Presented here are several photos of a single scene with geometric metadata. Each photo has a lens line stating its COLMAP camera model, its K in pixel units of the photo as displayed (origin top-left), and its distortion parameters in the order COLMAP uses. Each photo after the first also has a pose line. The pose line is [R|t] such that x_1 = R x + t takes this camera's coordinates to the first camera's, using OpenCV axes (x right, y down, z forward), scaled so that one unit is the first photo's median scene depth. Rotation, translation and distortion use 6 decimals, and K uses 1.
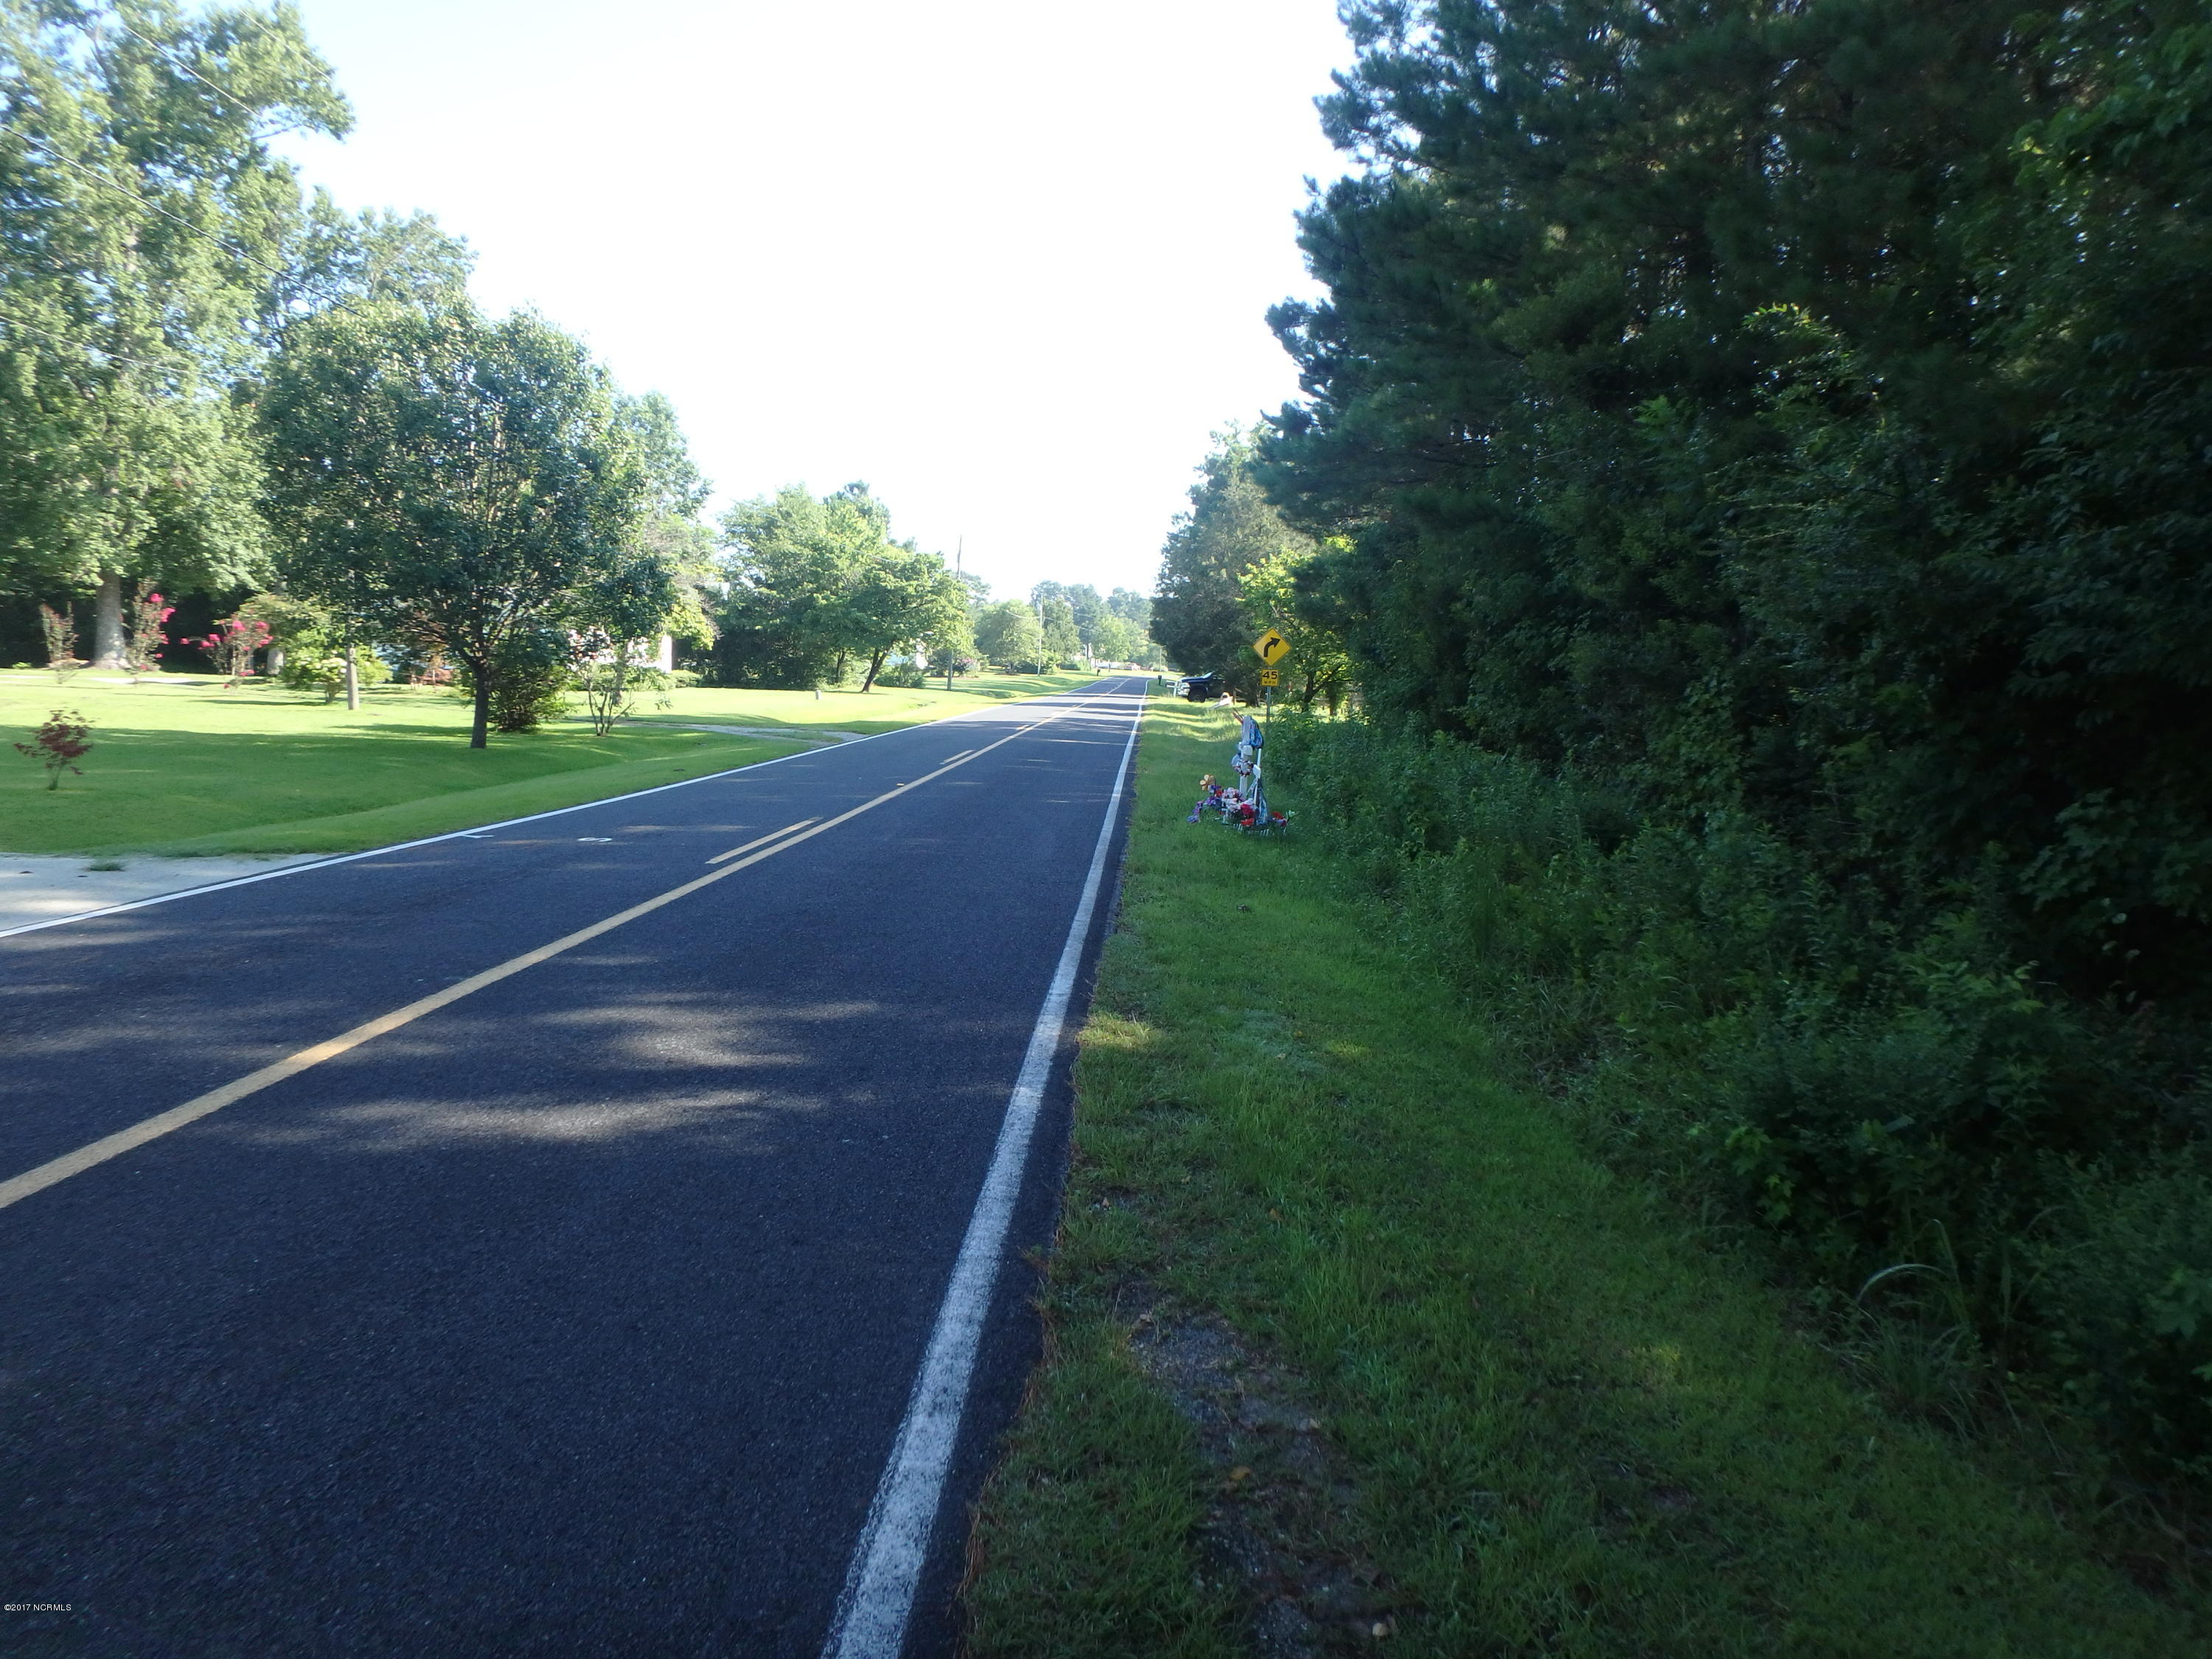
lens RADIAL K [[1362.6, 0, 1106.0], [0, 1362.6, 829.5], [0, 0, 1]] dist [-0.038839, 0.015399]
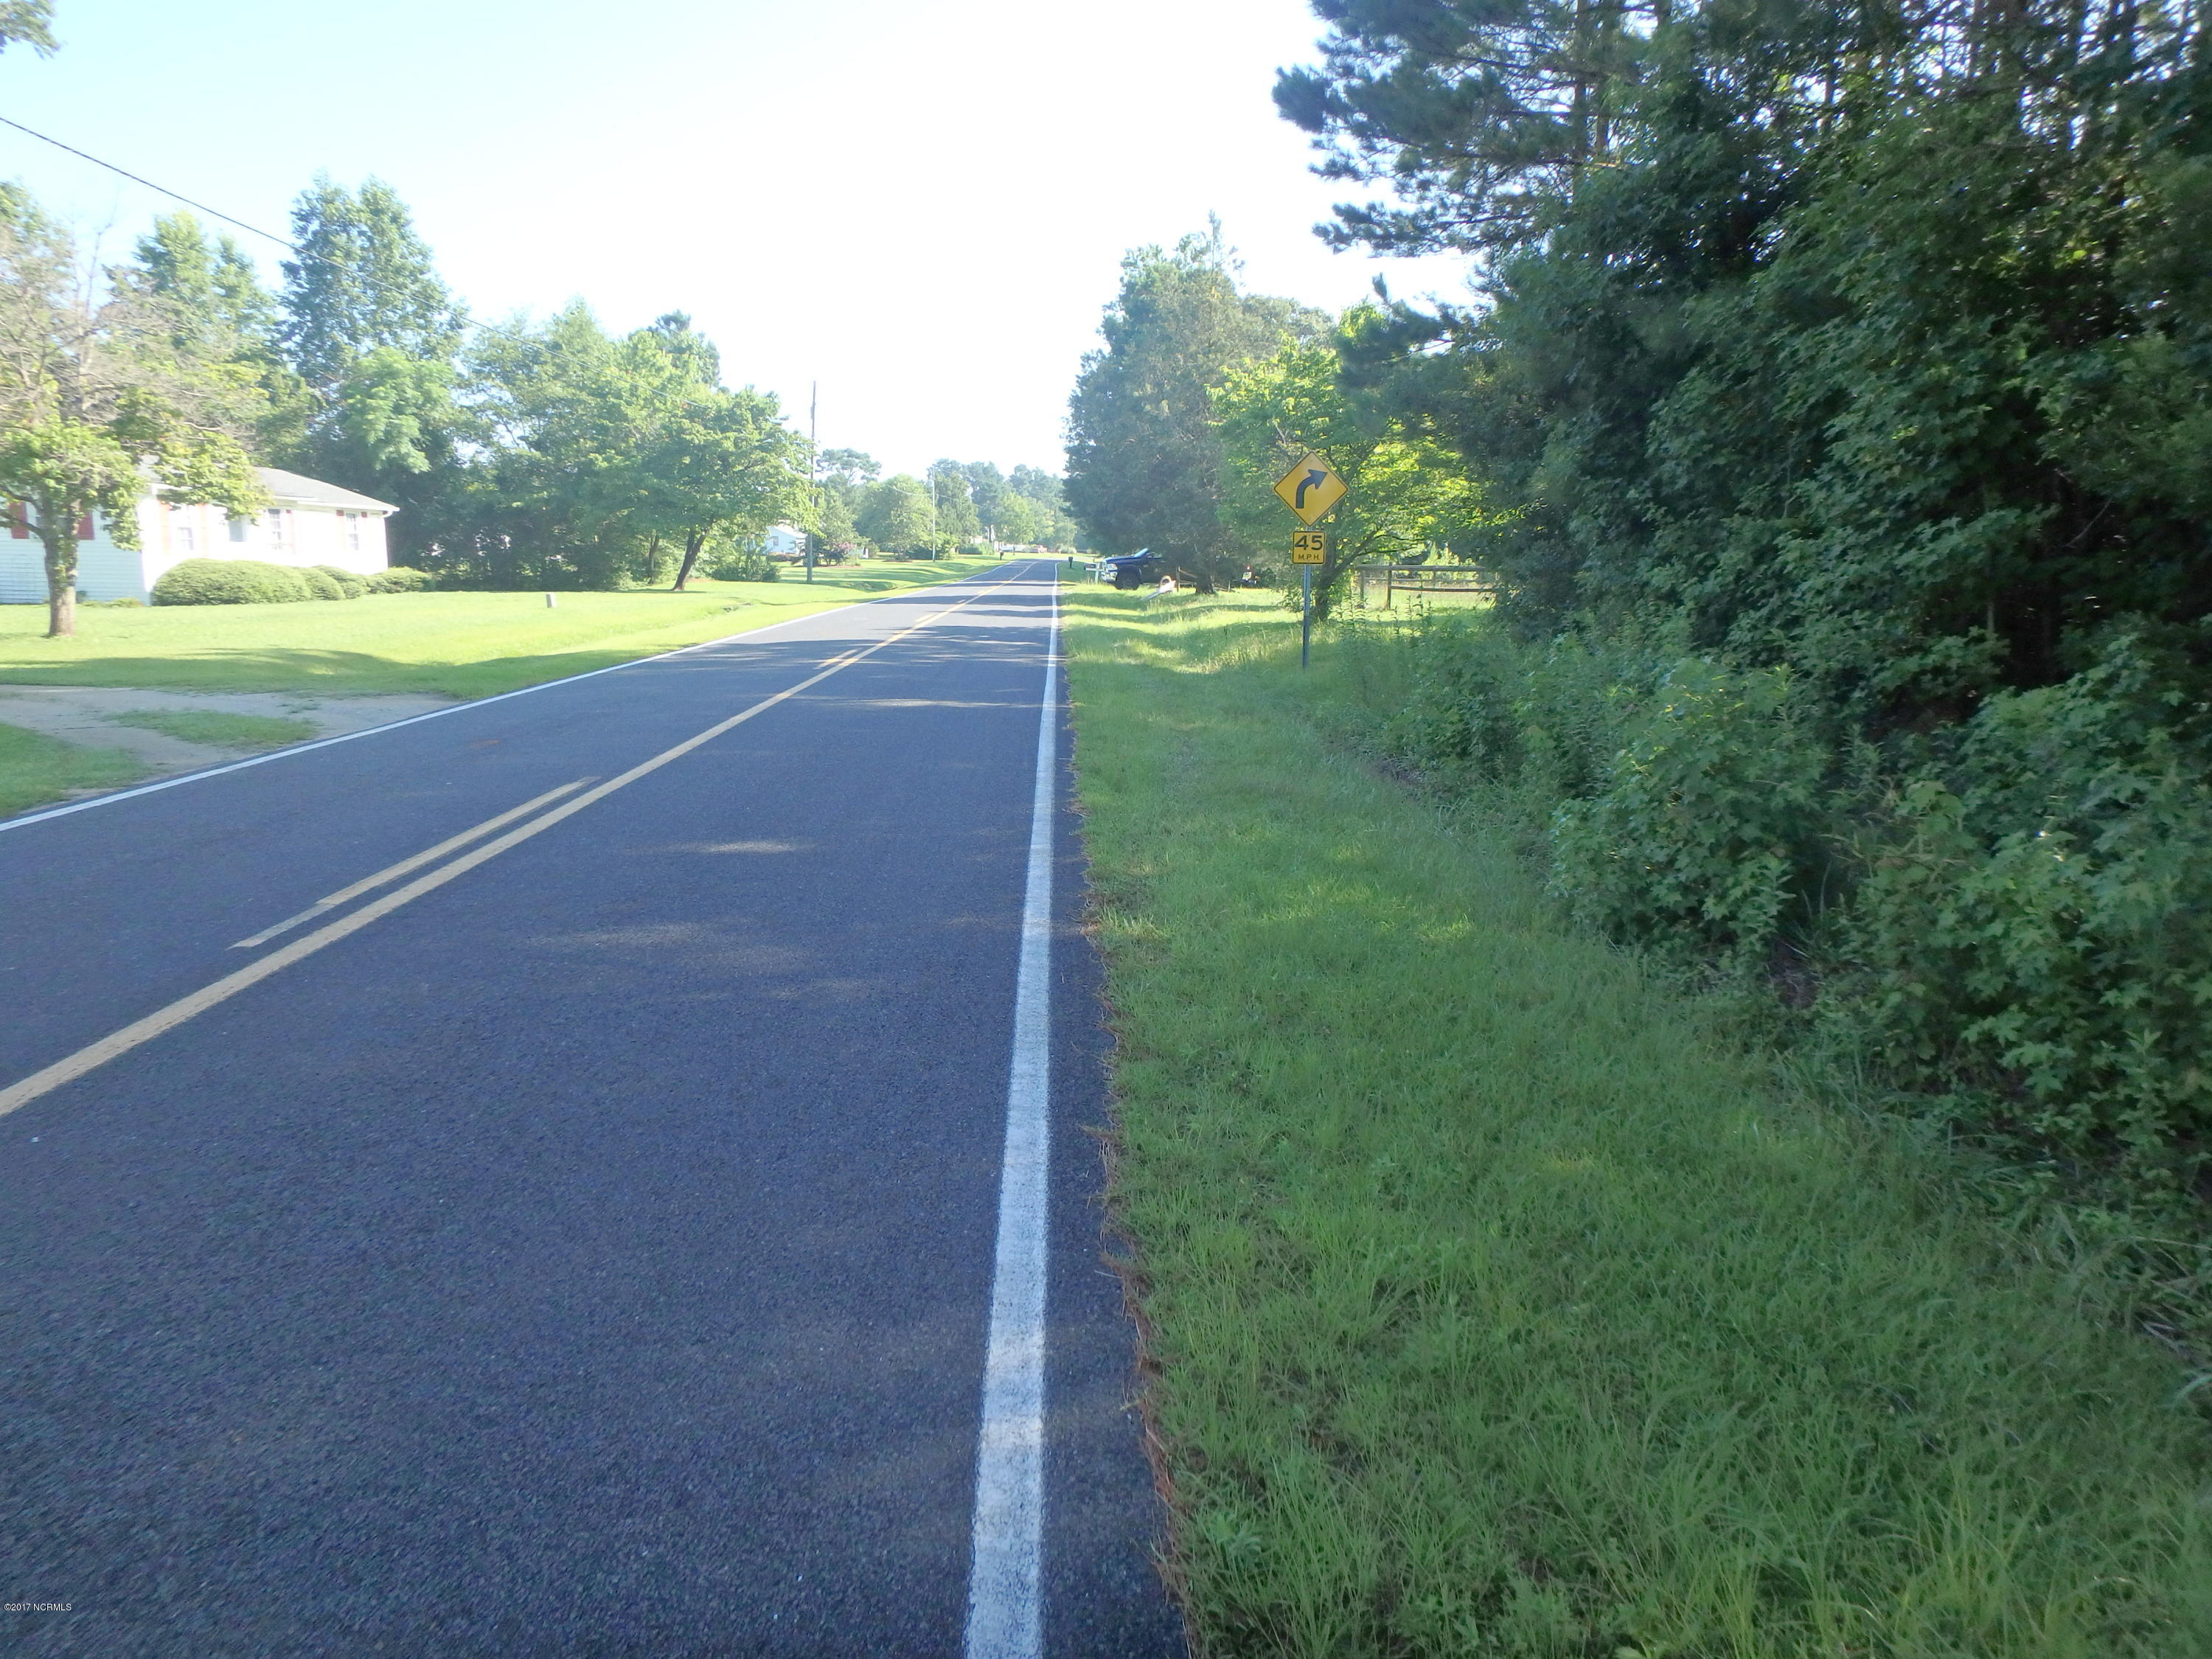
lens RADIAL K [[1362.6, 0, 1106.0], [0, 1362.6, 829.5], [0, 0, 1]] dist [-0.038839, 0.015399]
pose [[0.997304, -0.040905, 0.060924, 0.003372], [0.035647, 0.995742, 0.085007, -0.026279], [-0.064142, -0.082606, 0.994516, 0.245946]]
